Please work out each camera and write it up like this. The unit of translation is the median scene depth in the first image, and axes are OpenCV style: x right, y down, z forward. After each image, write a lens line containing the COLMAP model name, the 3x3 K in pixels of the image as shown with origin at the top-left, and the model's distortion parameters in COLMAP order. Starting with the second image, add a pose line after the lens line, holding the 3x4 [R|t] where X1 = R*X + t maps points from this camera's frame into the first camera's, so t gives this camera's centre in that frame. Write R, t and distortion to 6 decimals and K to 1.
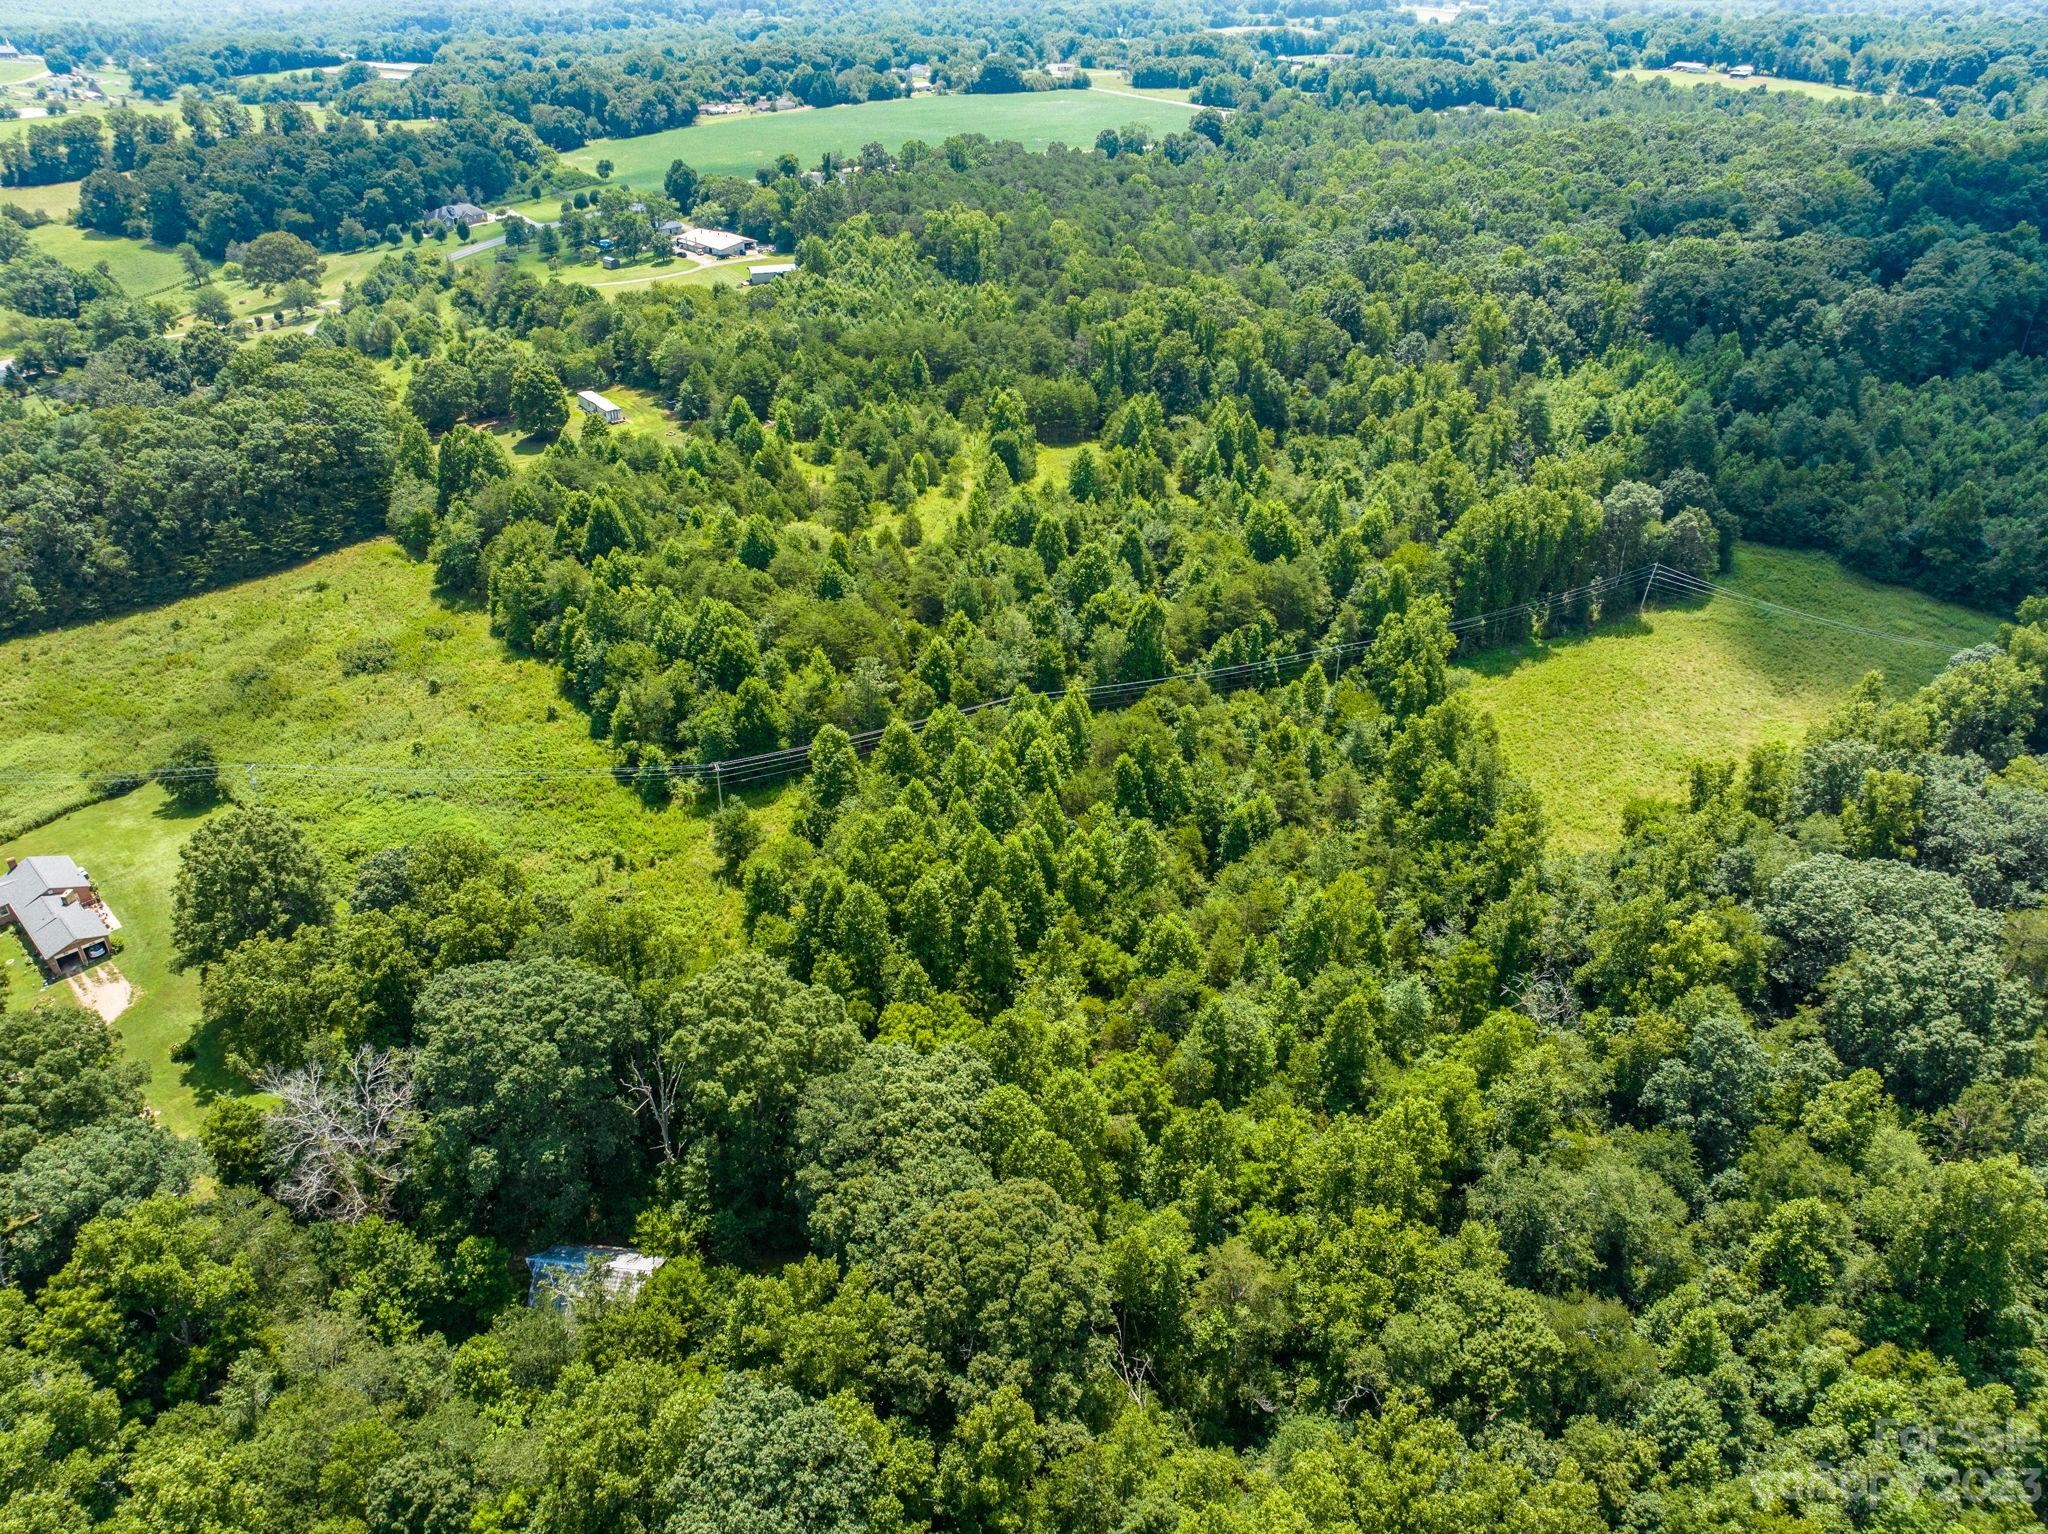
lens RADIAL K [[1439.4, 0, 1029.1], [0, 1439.4, 767.6], [0, 0, 1]] dist [-0.051616, 0.023159]
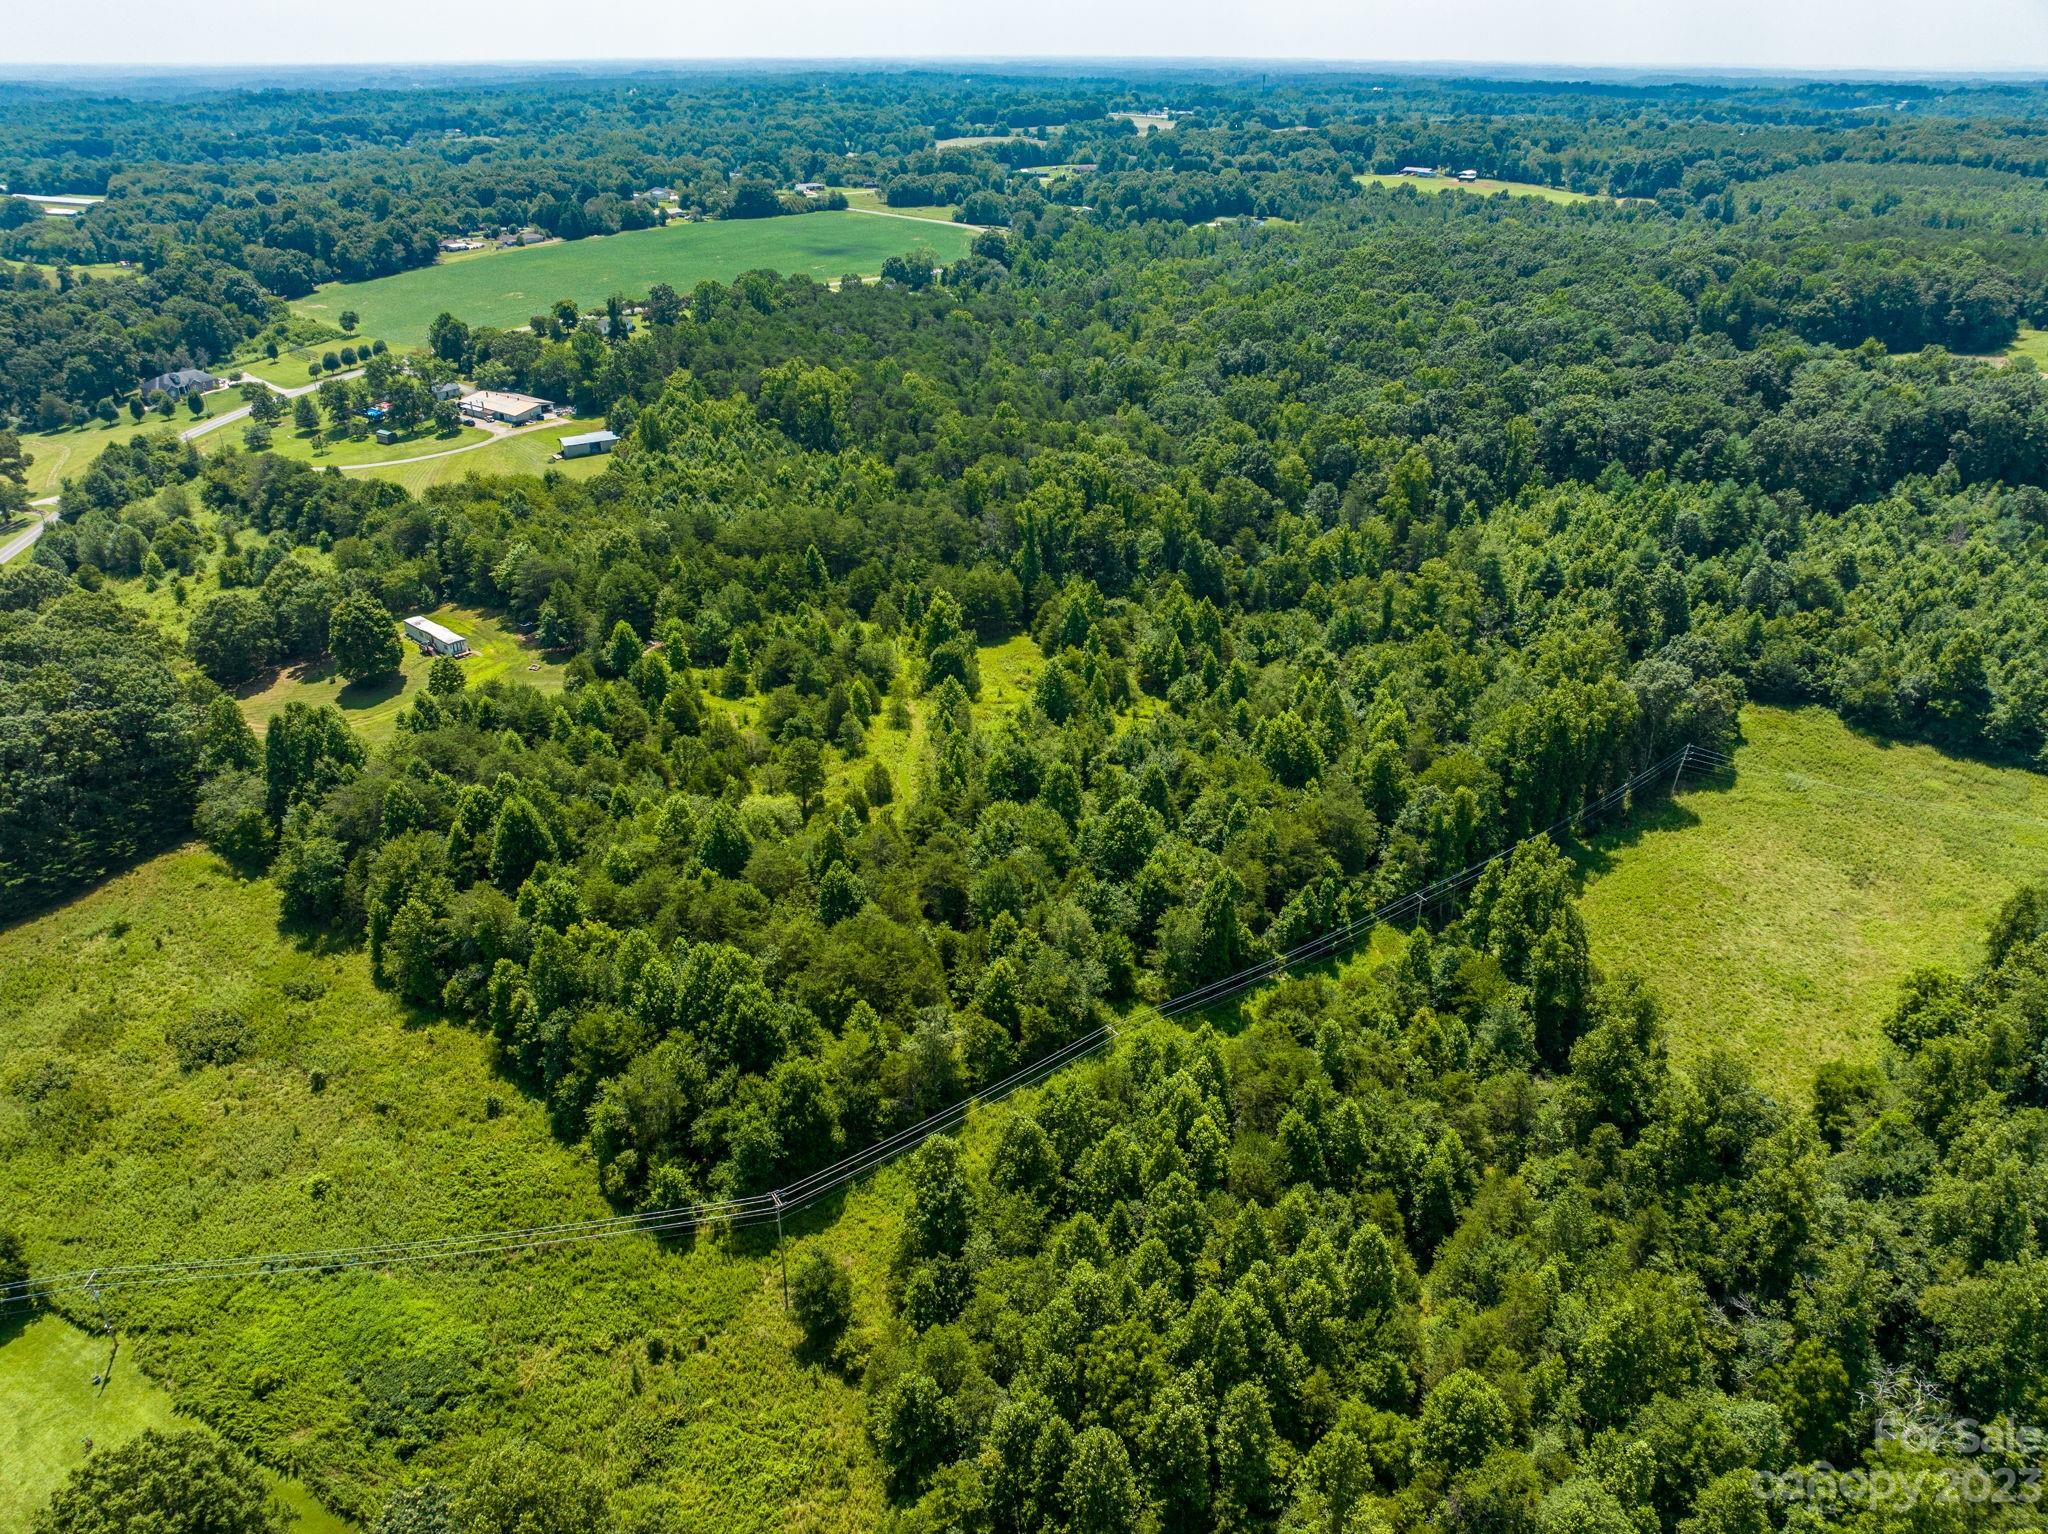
lens RADIAL K [[1439.4, 0, 1029.0], [0, 1439.4, 759.2], [0, 0, 1]] dist [-0.051616, 0.023159]
pose [[0.980206, -0.090528, 0.176070, -0.114926], [0.101730, 0.993254, -0.055657, -0.100370], [-0.169843, 0.072467, 0.982803, 0.130166]]
